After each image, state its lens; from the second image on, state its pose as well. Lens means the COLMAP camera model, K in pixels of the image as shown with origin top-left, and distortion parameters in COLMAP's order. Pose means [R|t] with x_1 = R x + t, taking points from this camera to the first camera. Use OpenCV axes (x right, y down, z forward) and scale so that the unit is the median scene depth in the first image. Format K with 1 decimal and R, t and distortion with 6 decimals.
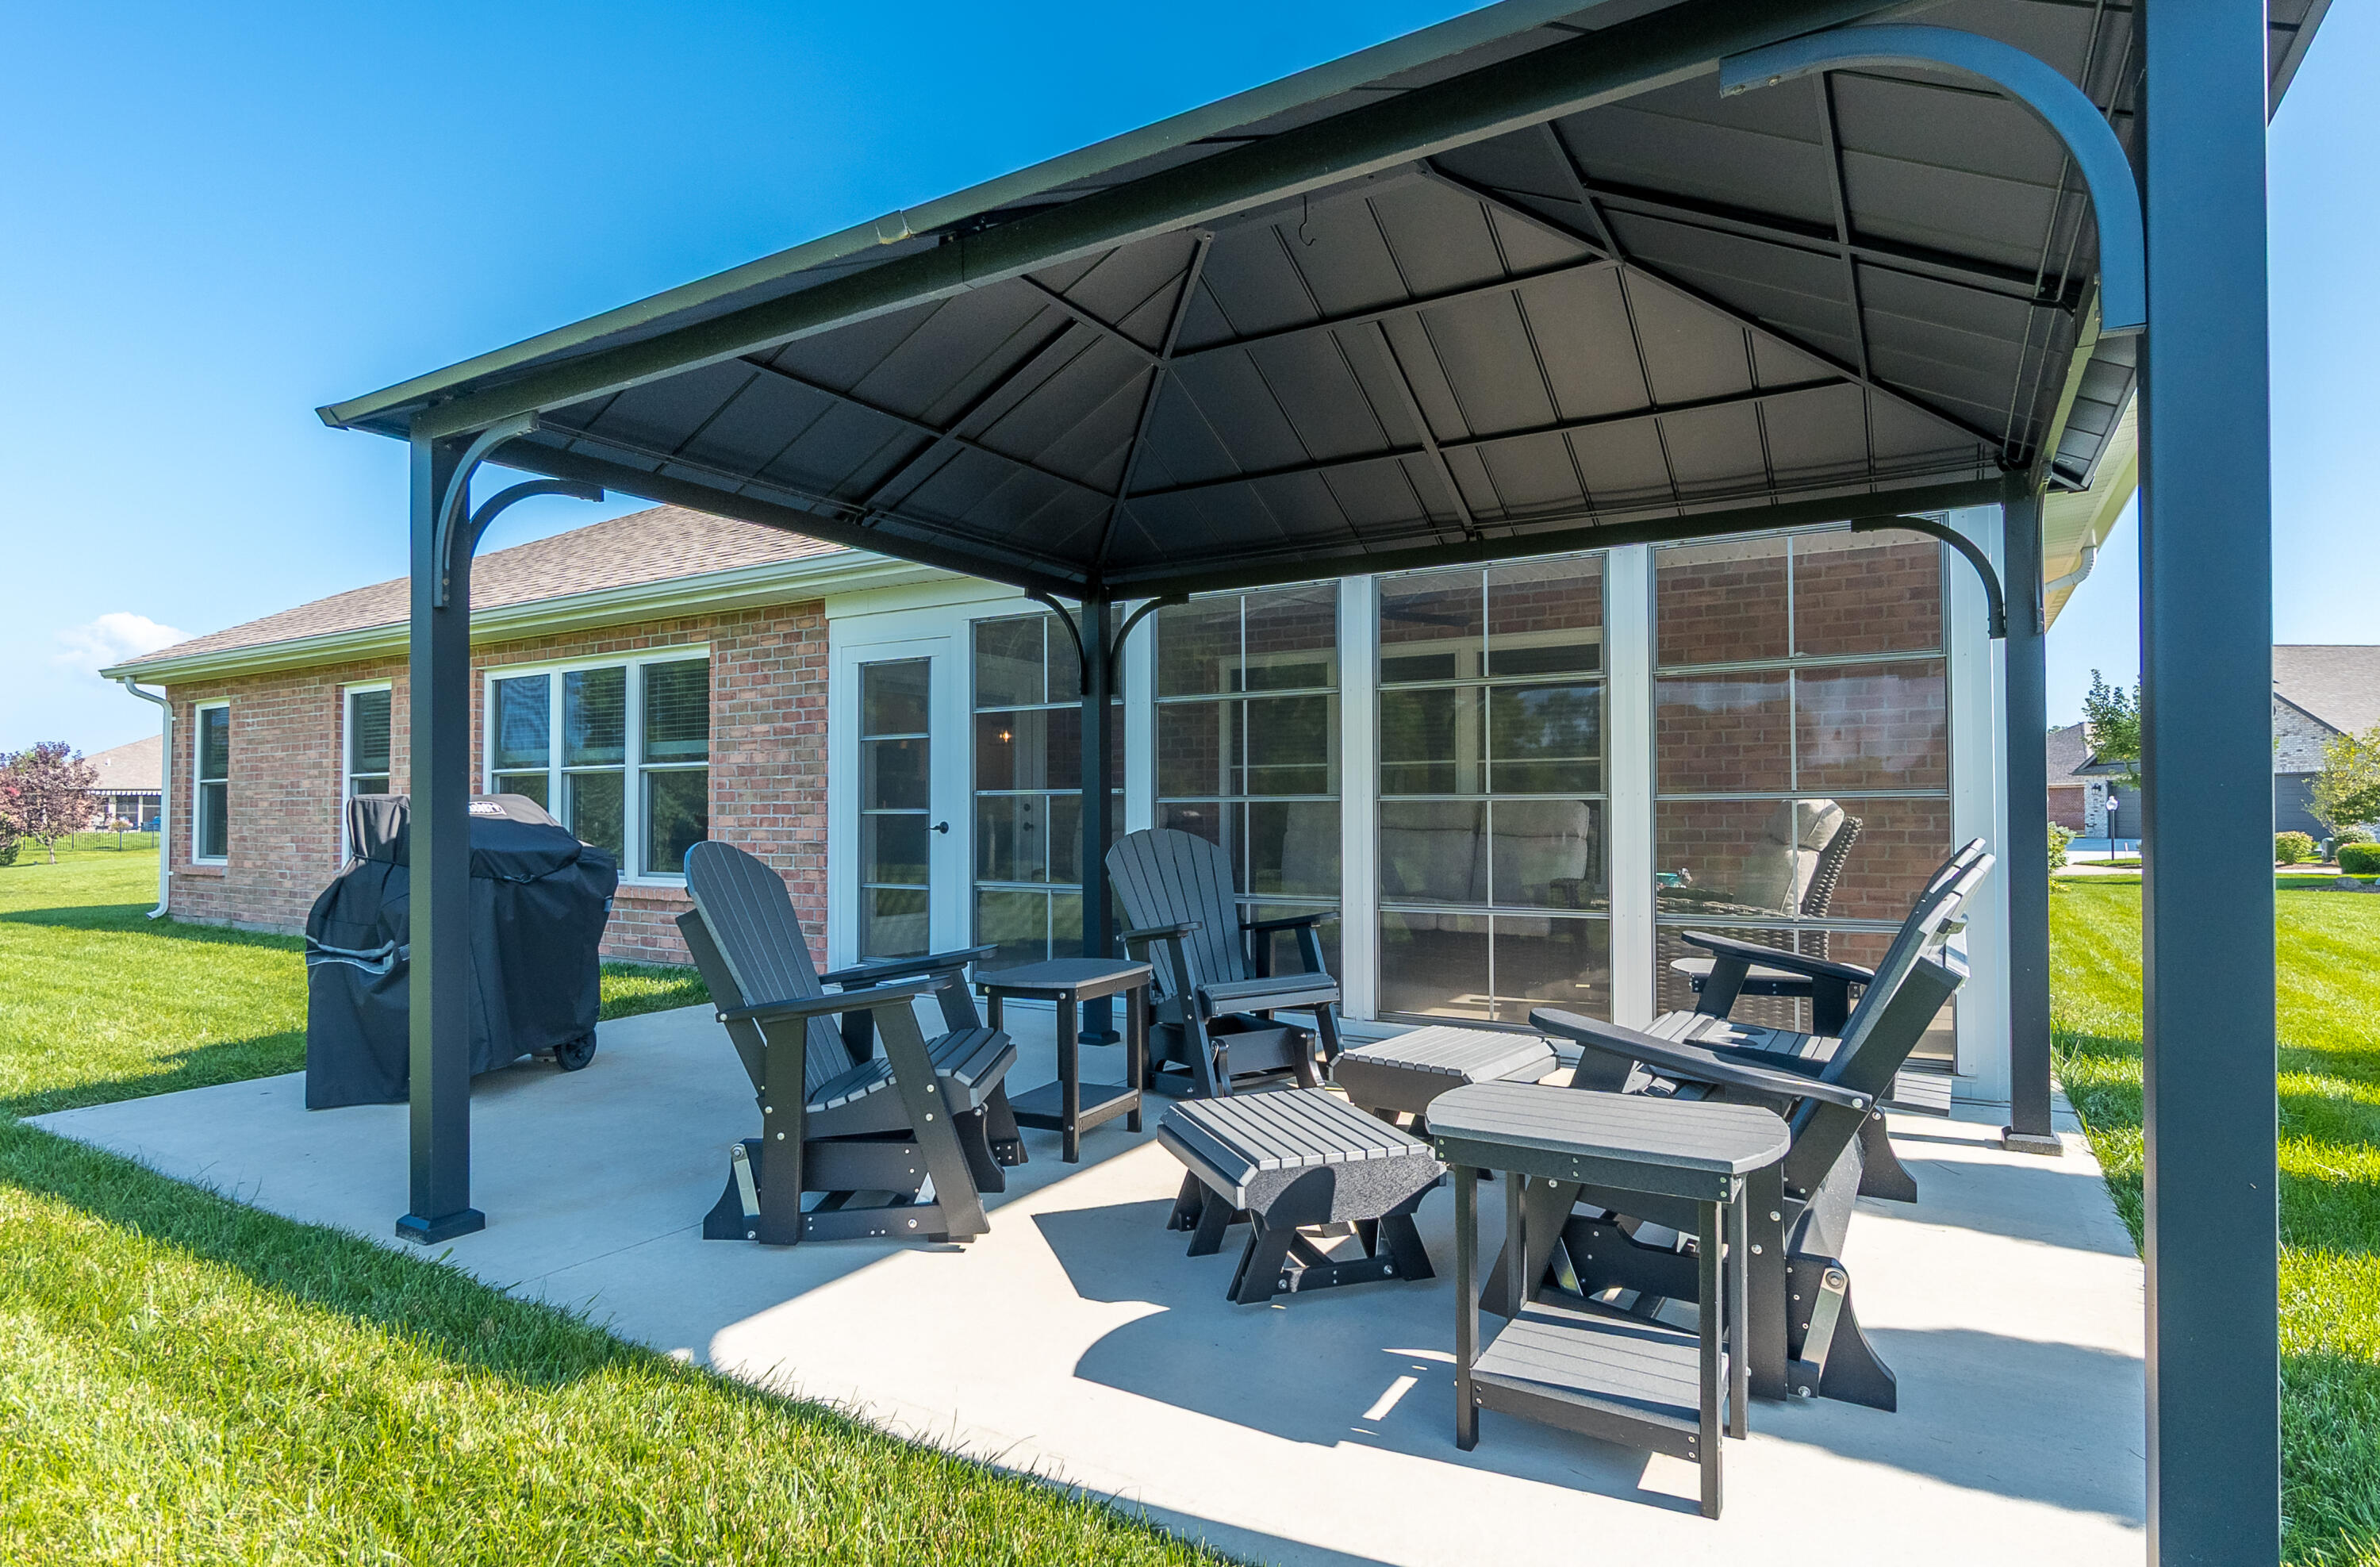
lens RADIAL K [[1248.2, 0, 1190.1], [0, 1248.2, 790.0], [0, 0, 1]] dist [-0.040425, 0.022937]
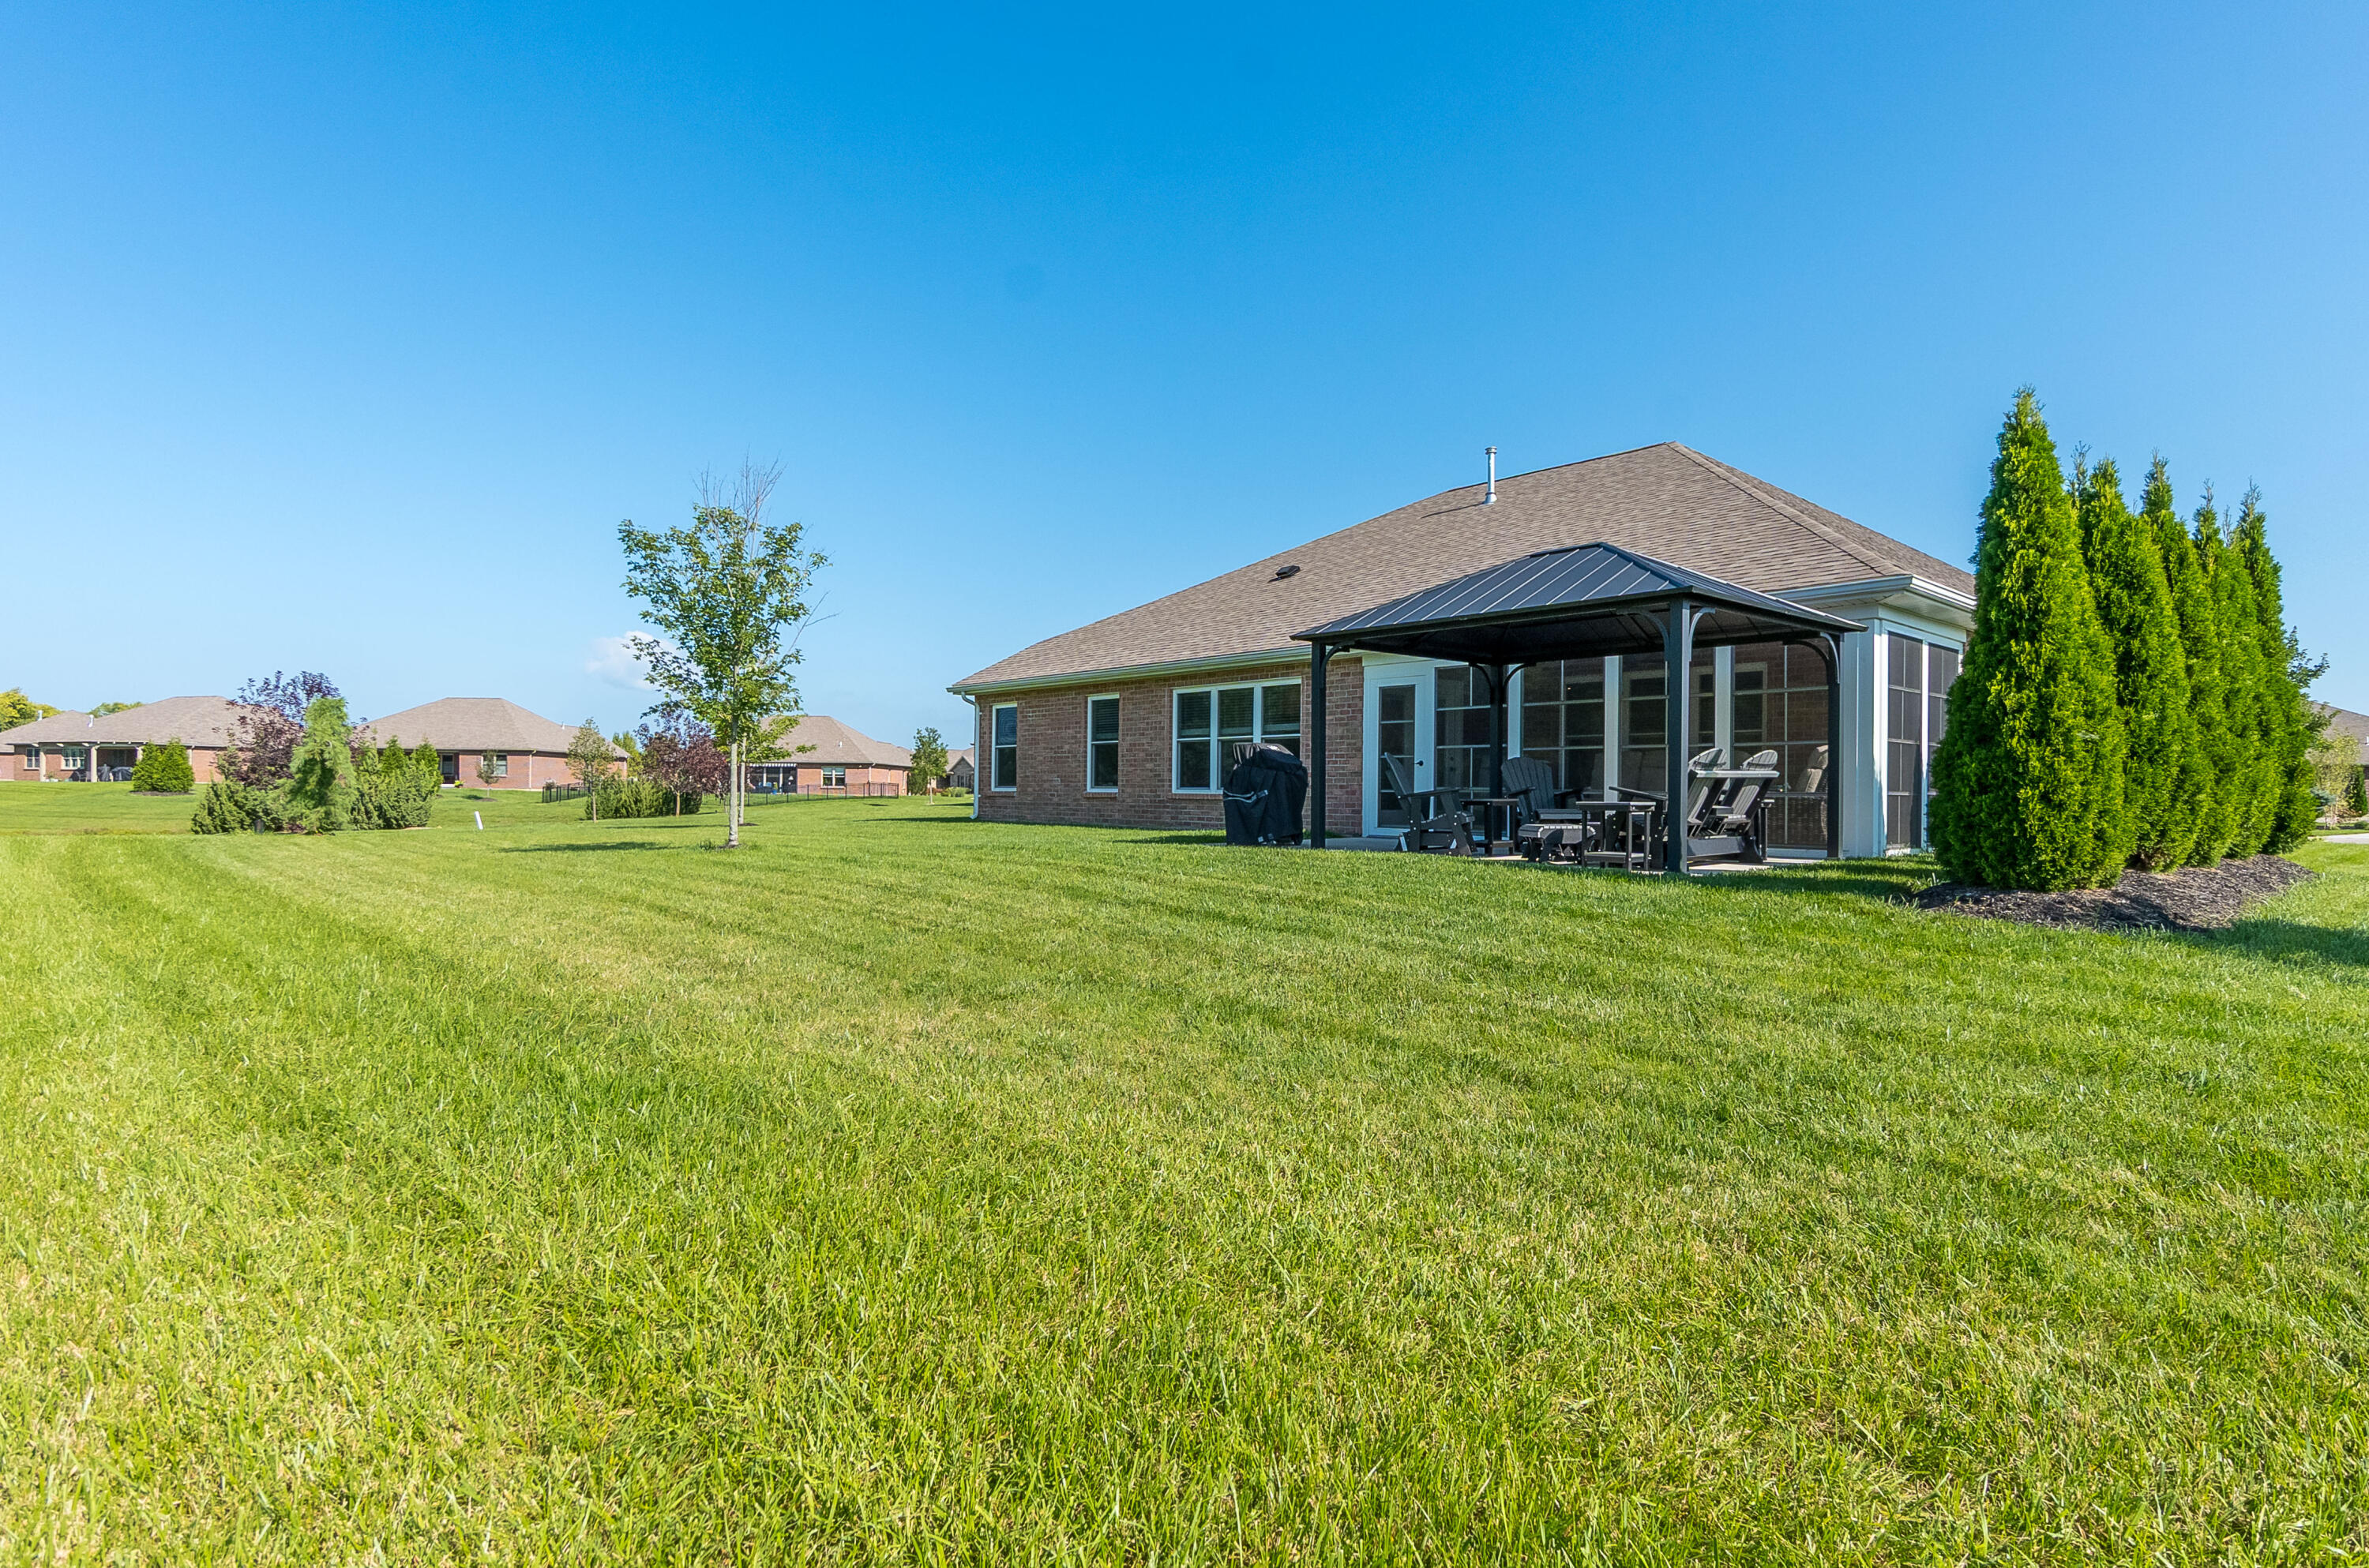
lens RADIAL K [[1218.7, 0, 1177.1], [0, 1218.7, 786.8], [0, 0, 1]] dist [-0.001476, 0.000726]
pose [[0.951915, 0.010597, -0.306180, 0.042061], [-0.006909, 0.999890, 0.013125, 0.039799], [0.306285, -0.010379, 0.951883, -0.996075]]
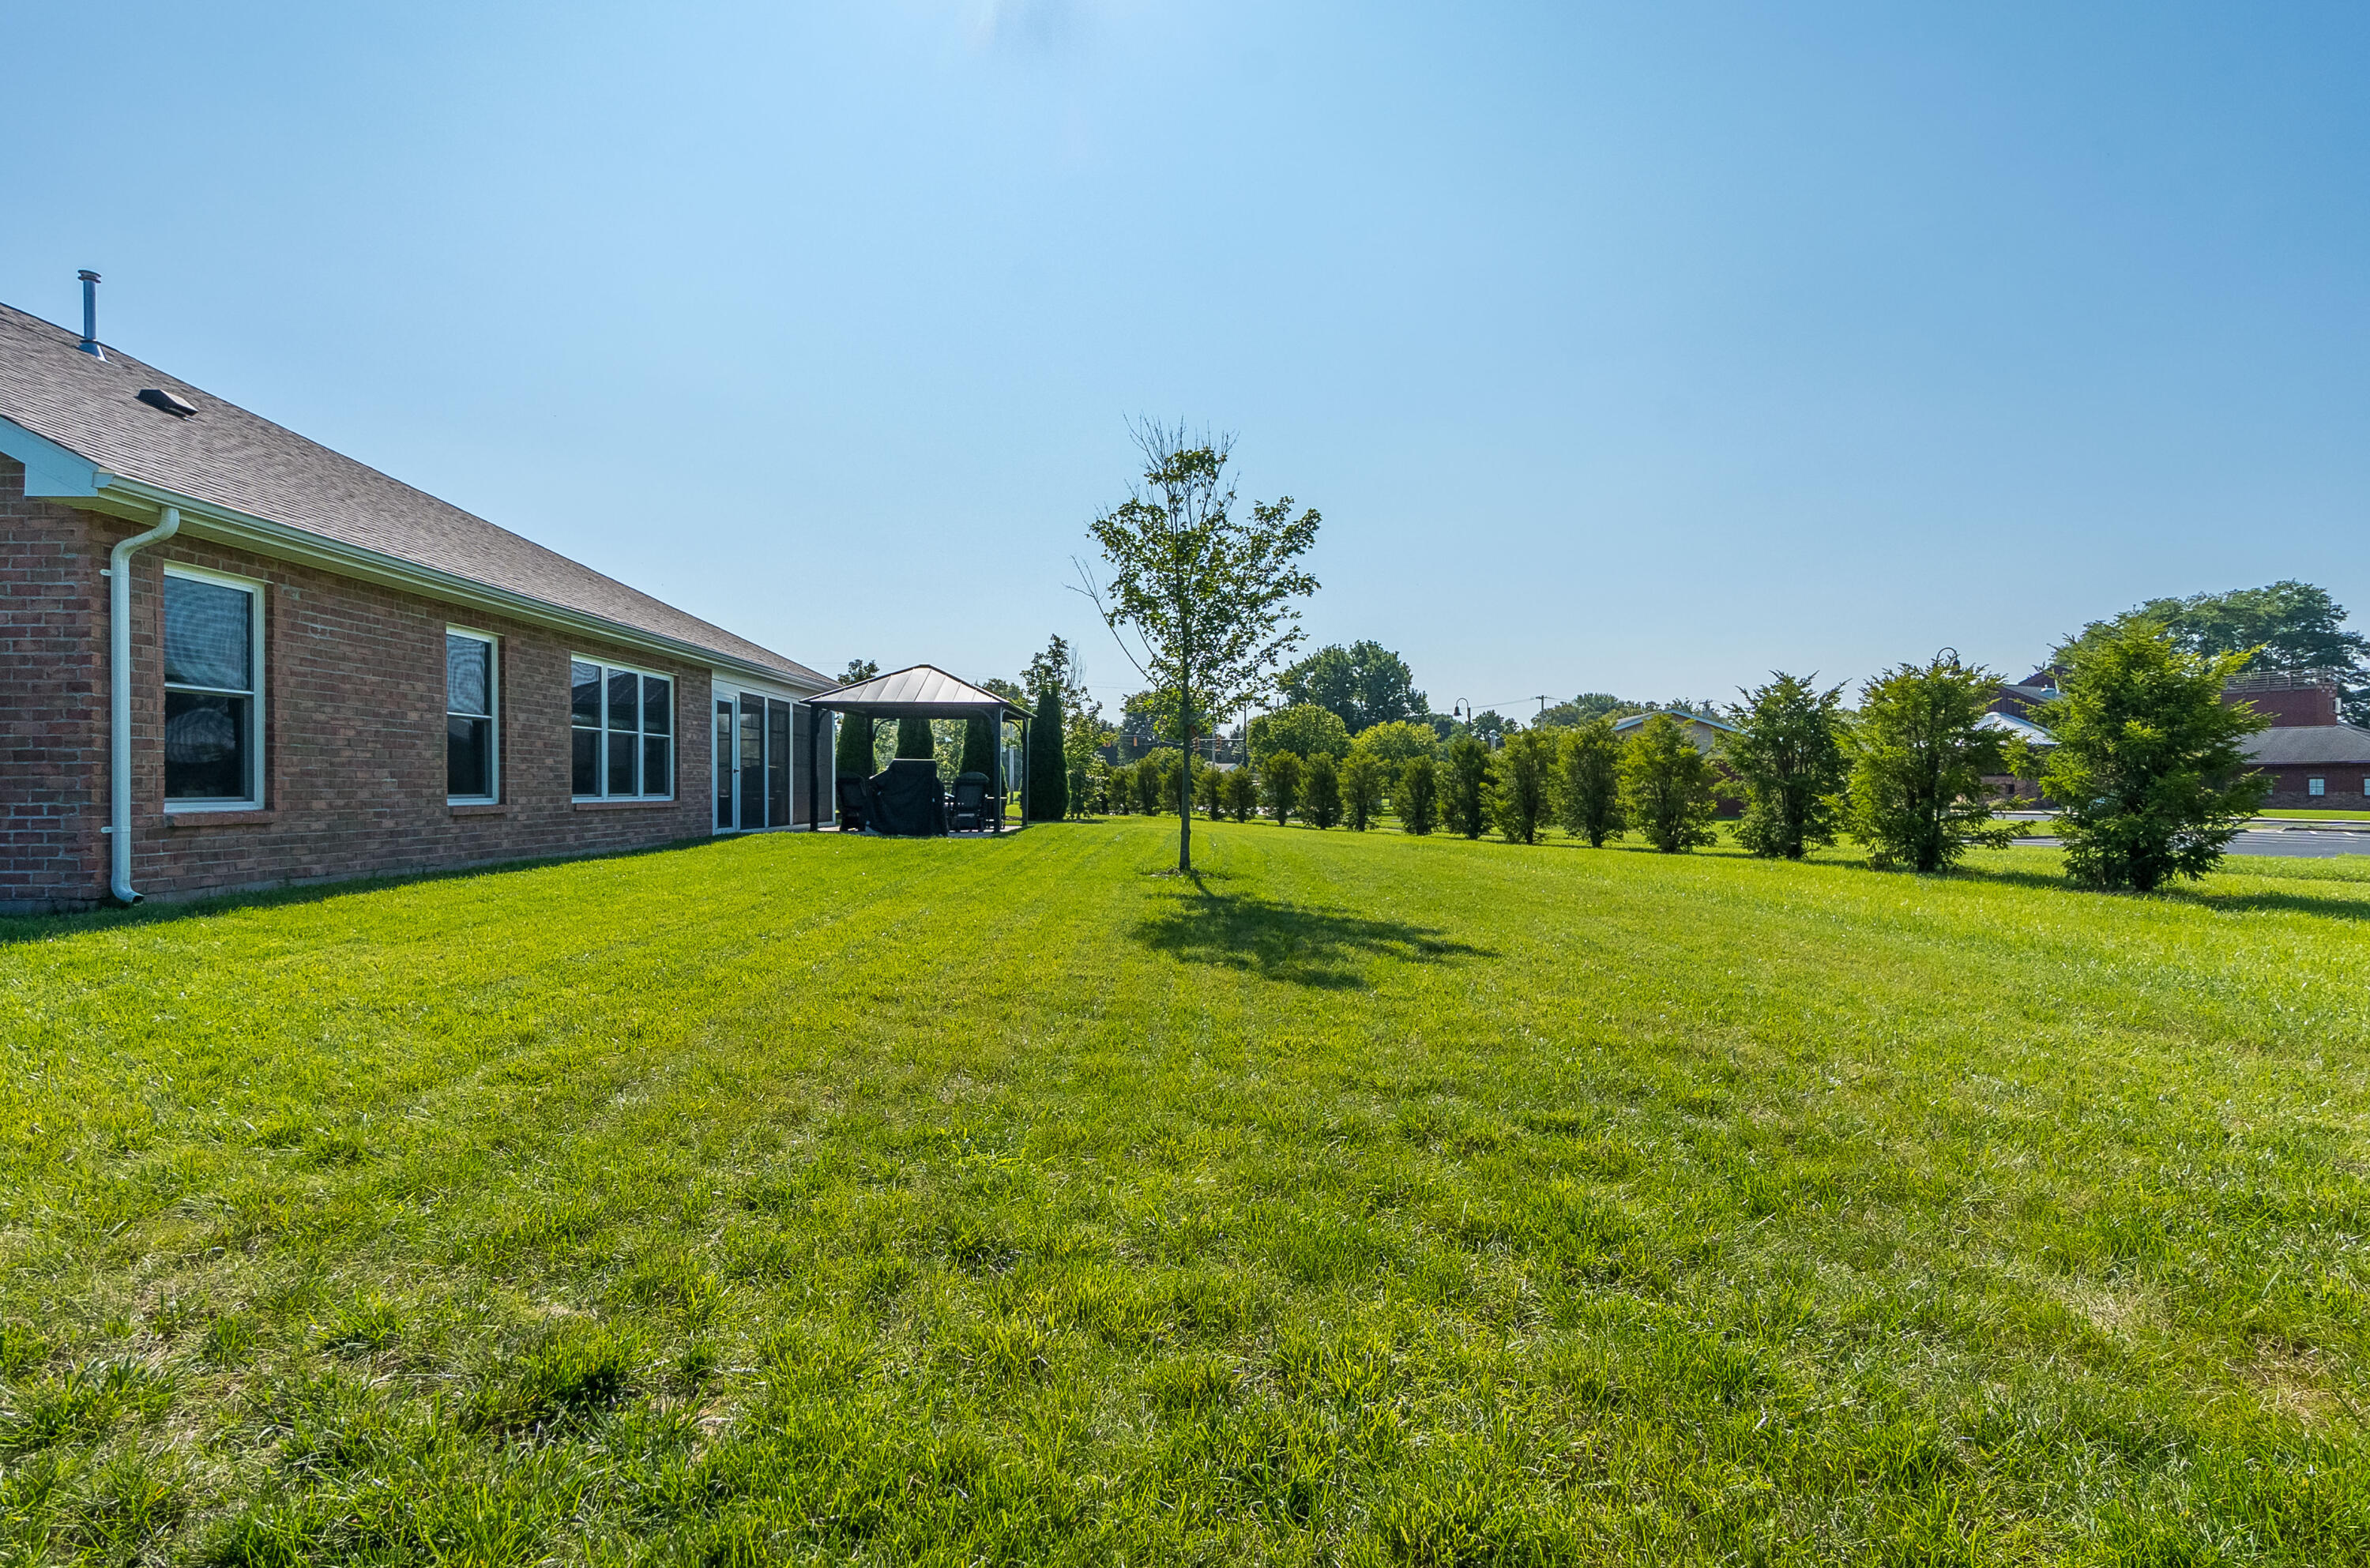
lens RADIAL K [[1219.3, 0, 1177.5], [0, 1219.3, 786.8], [0, 0, 1]] dist [-0.001476, 0.000726]
pose [[-0.509645, 0.007686, 0.860351, -2.368307], [-0.004549, 0.999922, -0.011627, 0.074962], [-0.860373, -0.009839, -0.509570, 1.253608]]
